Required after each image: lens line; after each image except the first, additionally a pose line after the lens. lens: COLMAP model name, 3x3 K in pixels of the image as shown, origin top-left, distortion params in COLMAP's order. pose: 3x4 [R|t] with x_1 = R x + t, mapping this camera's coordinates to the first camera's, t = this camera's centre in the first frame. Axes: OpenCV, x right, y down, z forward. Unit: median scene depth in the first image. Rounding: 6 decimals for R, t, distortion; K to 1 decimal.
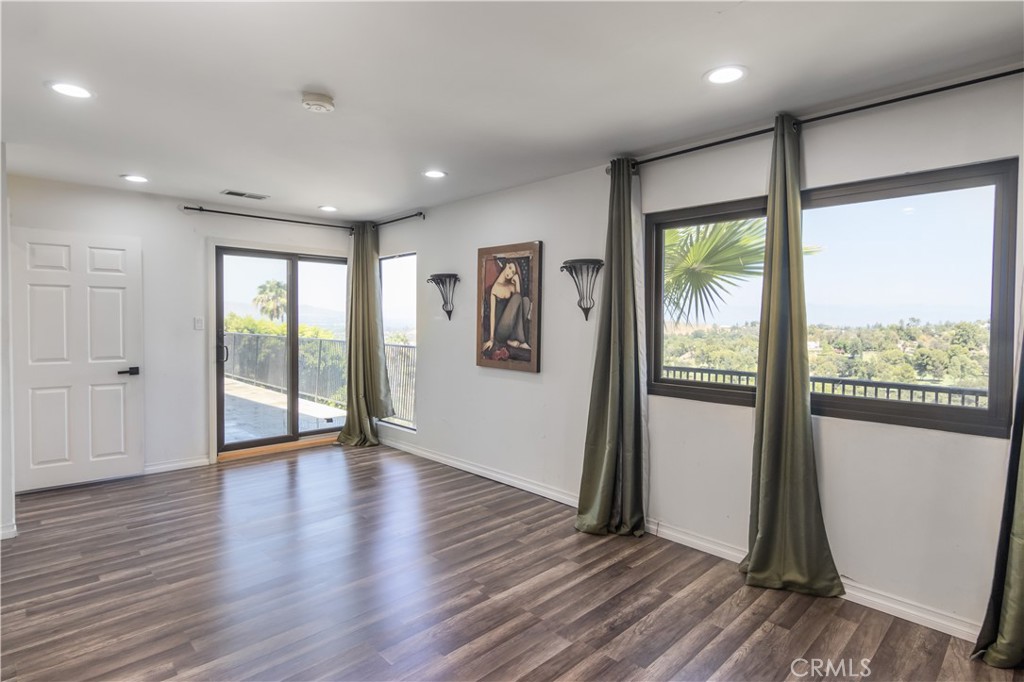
lens RADIAL K [[533.7, 0, 516.3], [0, 533.7, 332.9], [0, 0, 1]] dist [-0.003929, 0.002714]
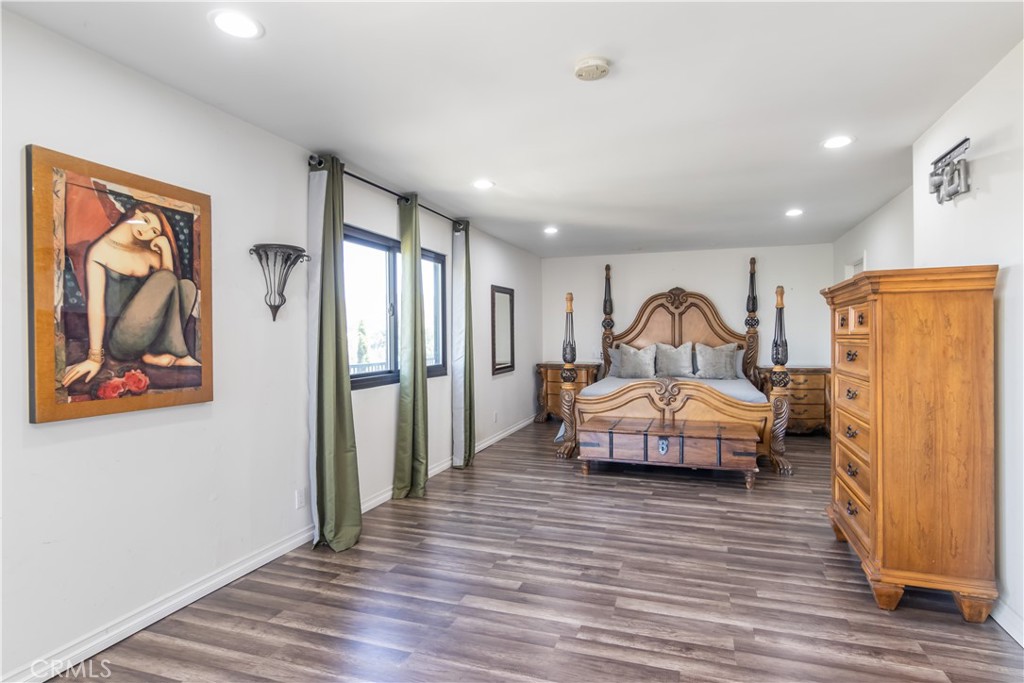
lens RADIAL K [[533.7, 0, 517.0], [0, 533.7, 342.2], [0, 0, 1]] dist [-0.003929, 0.002714]
pose [[-0.457527, -0.017804, 0.889018, -1.089821], [0.024911, 0.999150, 0.032830, -0.012234], [-0.888847, 0.037167, -0.456694, 1.508022]]
